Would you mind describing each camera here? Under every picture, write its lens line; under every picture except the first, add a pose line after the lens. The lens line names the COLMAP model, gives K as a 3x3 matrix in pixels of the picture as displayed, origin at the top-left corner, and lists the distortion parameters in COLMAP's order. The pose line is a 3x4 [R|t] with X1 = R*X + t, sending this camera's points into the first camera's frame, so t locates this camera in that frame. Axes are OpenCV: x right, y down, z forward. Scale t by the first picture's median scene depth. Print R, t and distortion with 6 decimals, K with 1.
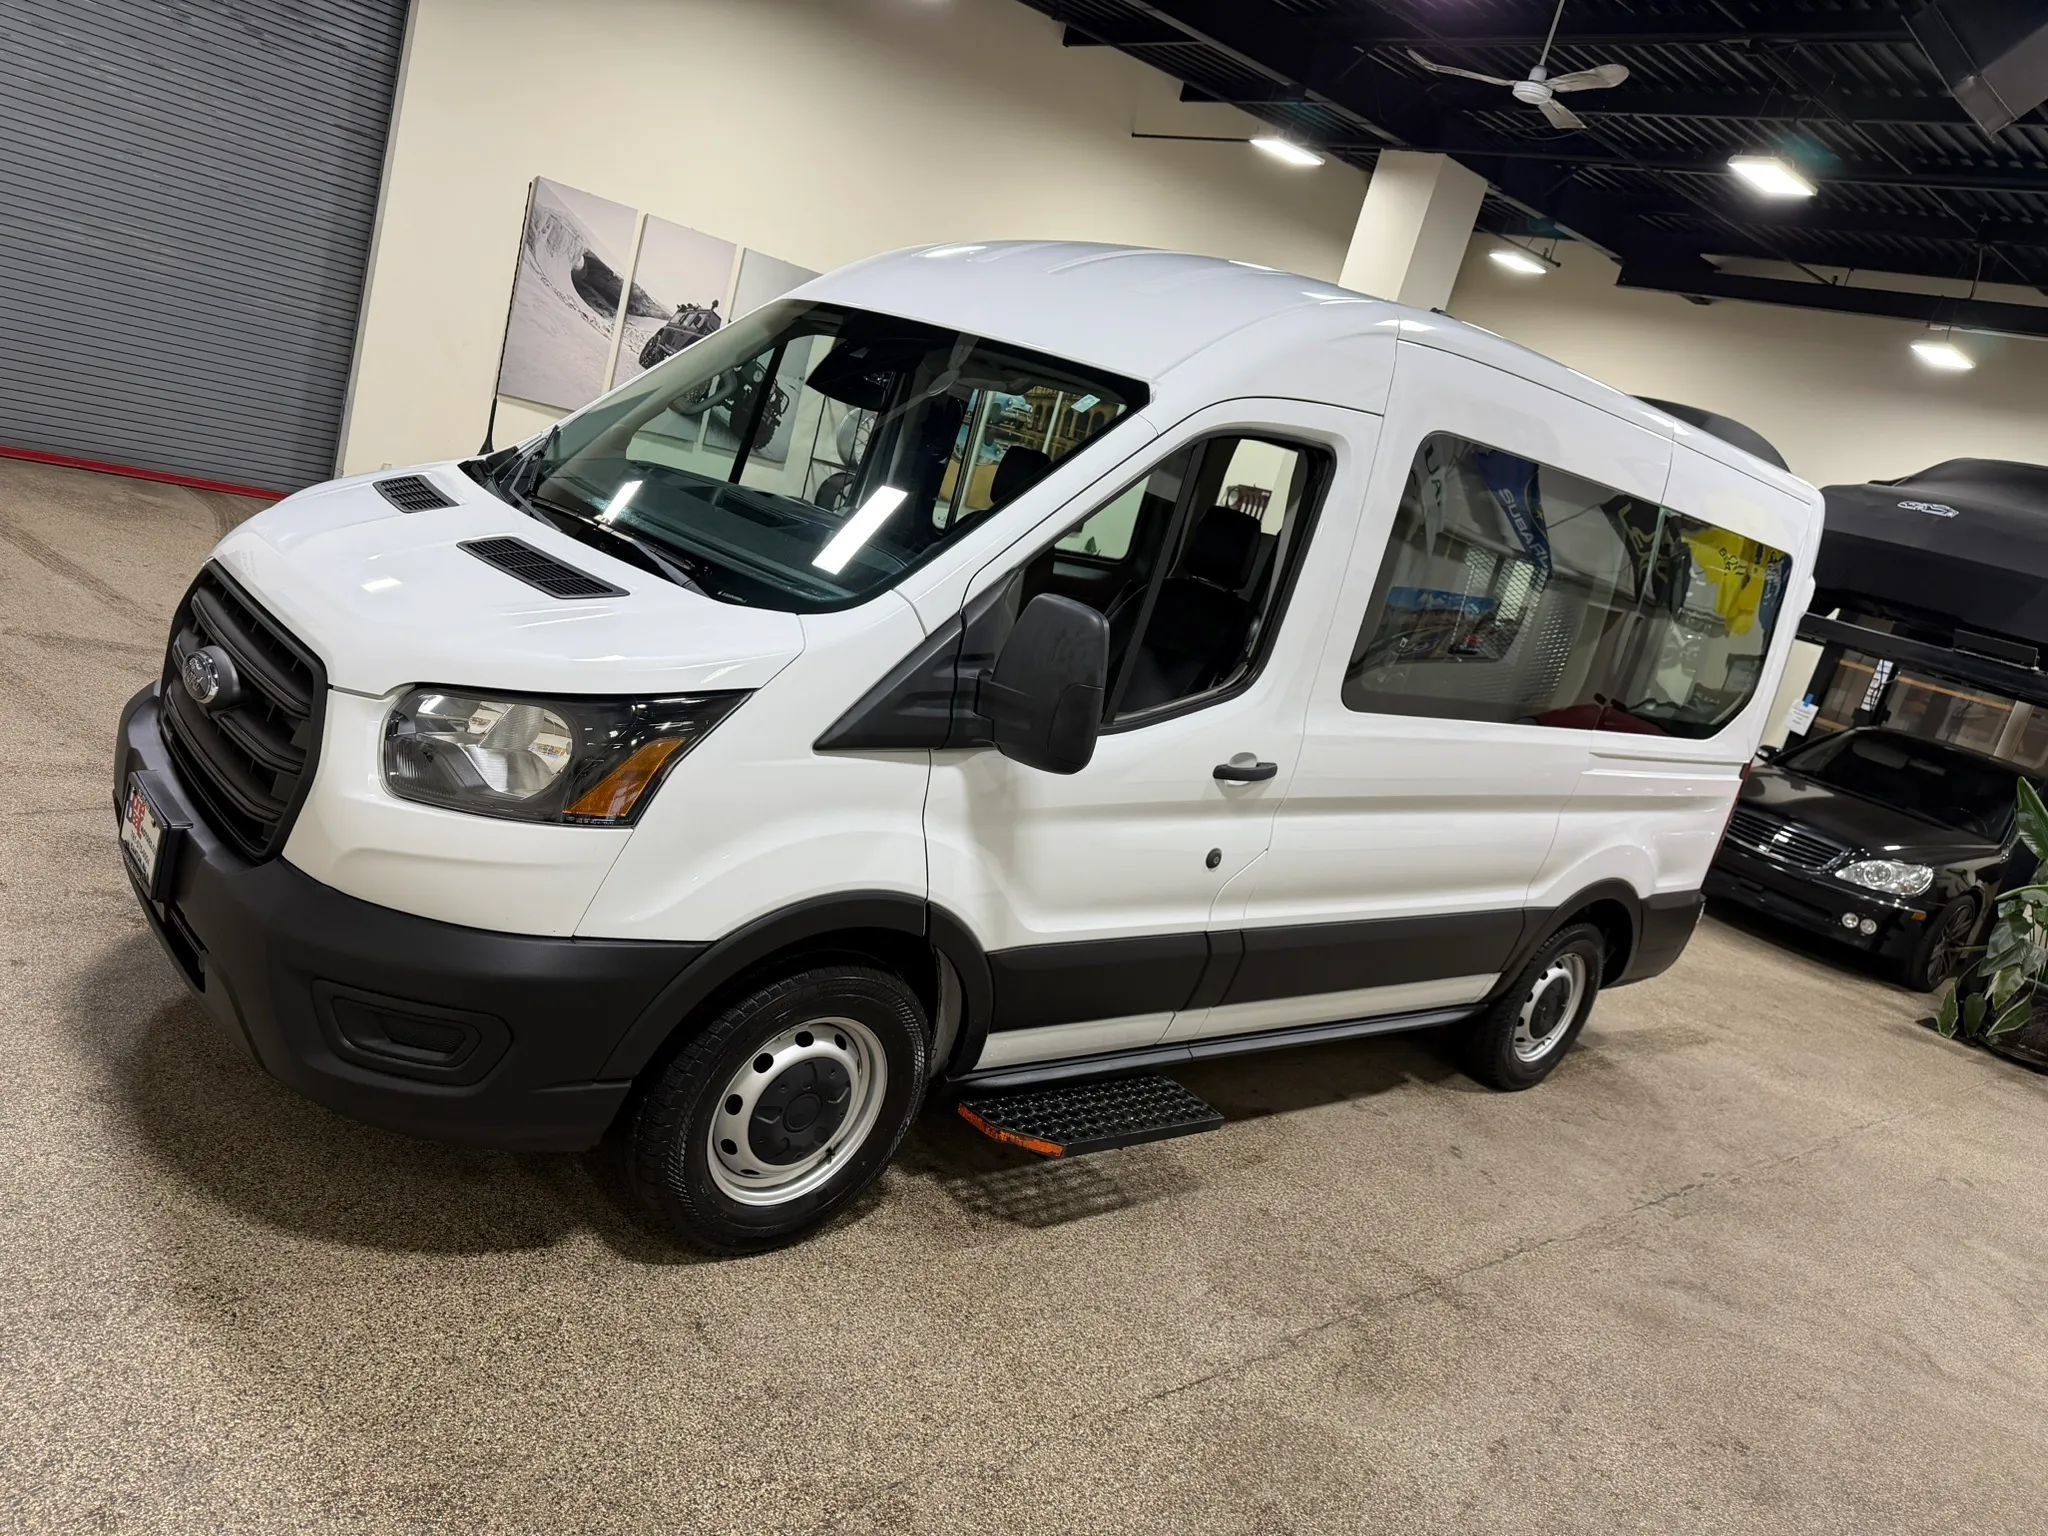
lens RADIAL K [[1455.1, 0, 1023.3], [0, 1455.1, 782.1], [0, 0, 1]] dist [0.017228, -0.026497]
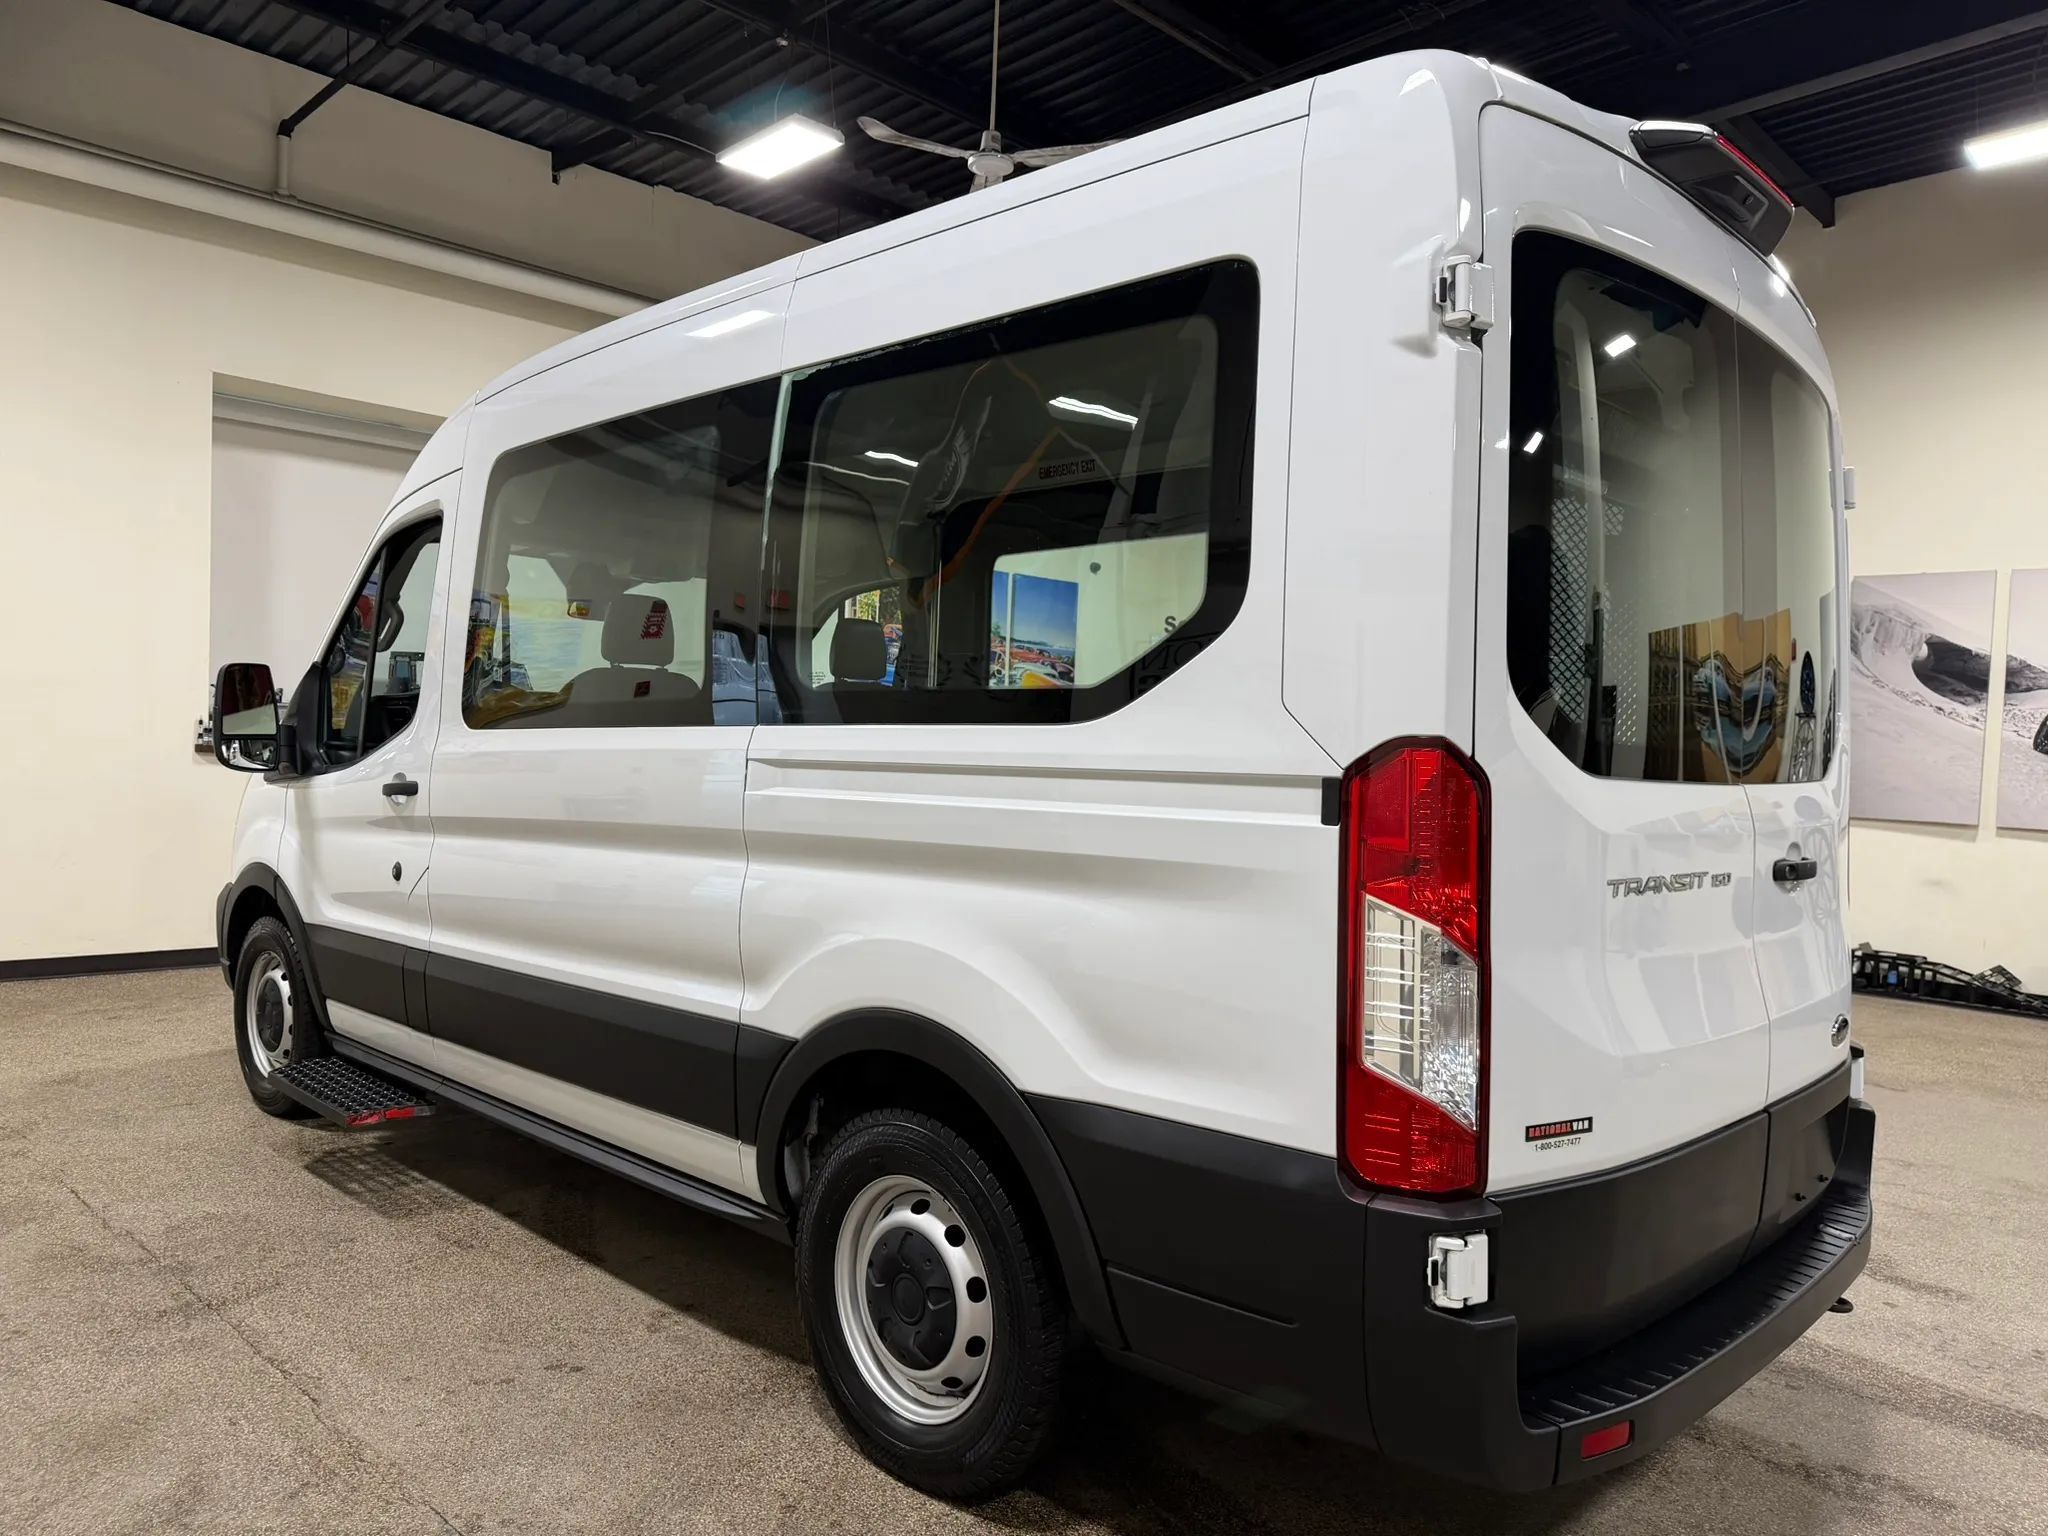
lens RADIAL K [[1455.1, 0, 1013.7], [0, 1455.1, 771.3], [0, 0, 1]] dist [0.017228, -0.026497]
pose [[0.085298, -0.239042, -0.967255, 1.347837], [-0.246618, 0.935520, -0.252948, 0.155785], [0.965352, 0.260119, 0.020846, 1.470747]]
